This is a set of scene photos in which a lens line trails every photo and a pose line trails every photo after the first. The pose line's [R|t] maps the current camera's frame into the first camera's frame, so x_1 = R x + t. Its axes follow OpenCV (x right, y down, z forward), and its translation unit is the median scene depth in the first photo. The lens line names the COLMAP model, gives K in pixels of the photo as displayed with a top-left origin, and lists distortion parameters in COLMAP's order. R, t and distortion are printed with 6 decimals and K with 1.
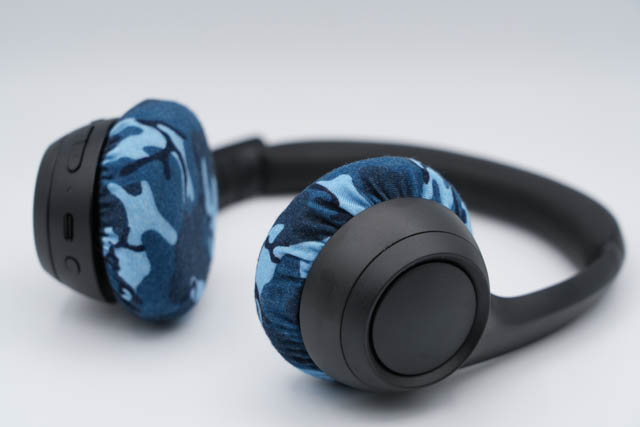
lens RADIAL K [[1986.7, 0, 320.0], [0, 1986.7, 213.5], [0, 0, 1]] dist [0.037997, 0.365462]
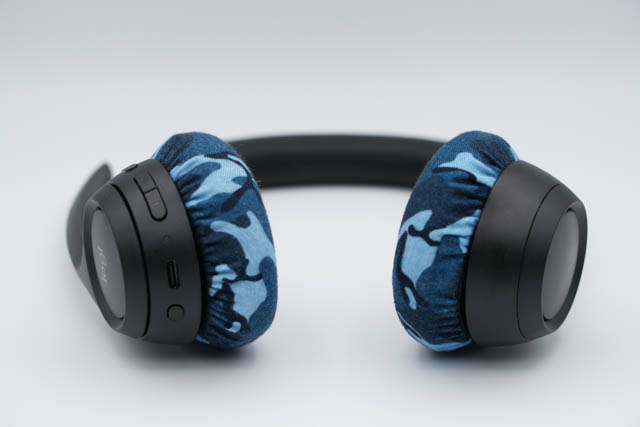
lens RADIAL K [[1986.7, 0, 320.0], [0, 1986.7, 213.5], [0, 0, 1]] dist [0.037997, 0.365462]
pose [[0.770871, -0.221904, 0.597090, -0.664419], [0.237998, 0.969810, 0.053156, -0.060286], [-0.590859, 0.101130, 0.800411, 0.169774]]
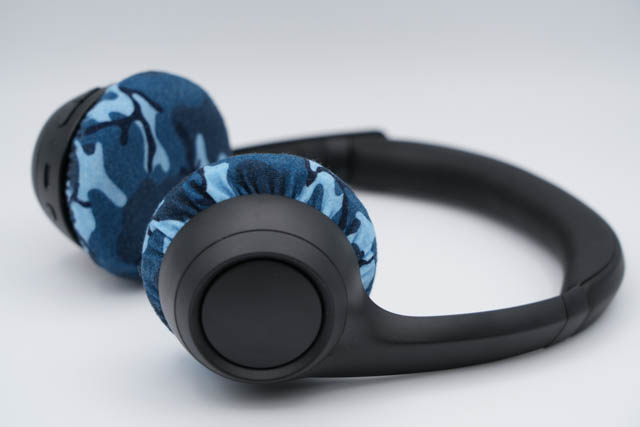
lens RADIAL K [[1986.7, 0, 320.0], [0, 1986.7, 213.5], [0, 0, 1]] dist [0.037997, 0.365462]
pose [[0.911257, 0.170640, -0.374823, 0.425991], [-0.170106, 0.984812, 0.034785, -0.036254], [0.375066, 0.032062, 0.926443, 0.057809]]
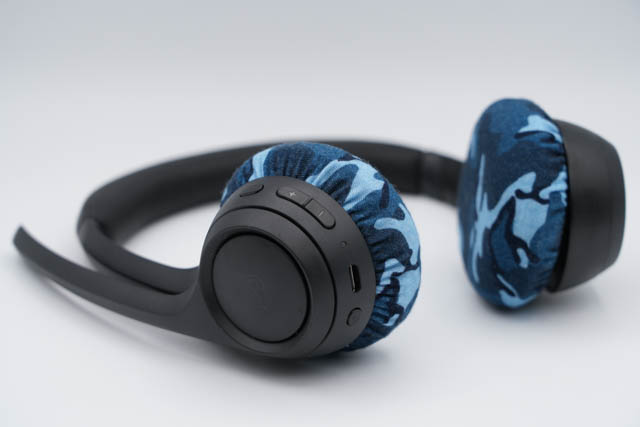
lens RADIAL K [[1986.7, 0, 320.0], [0, 1986.7, 213.5], [0, 0, 1]] dist [0.037997, 0.365462]
pose [[0.285409, -0.321331, 0.902933, -1.034593], [0.356710, 0.910050, 0.211110, -0.244314], [-0.889550, 0.261832, 0.374358, 0.650019]]
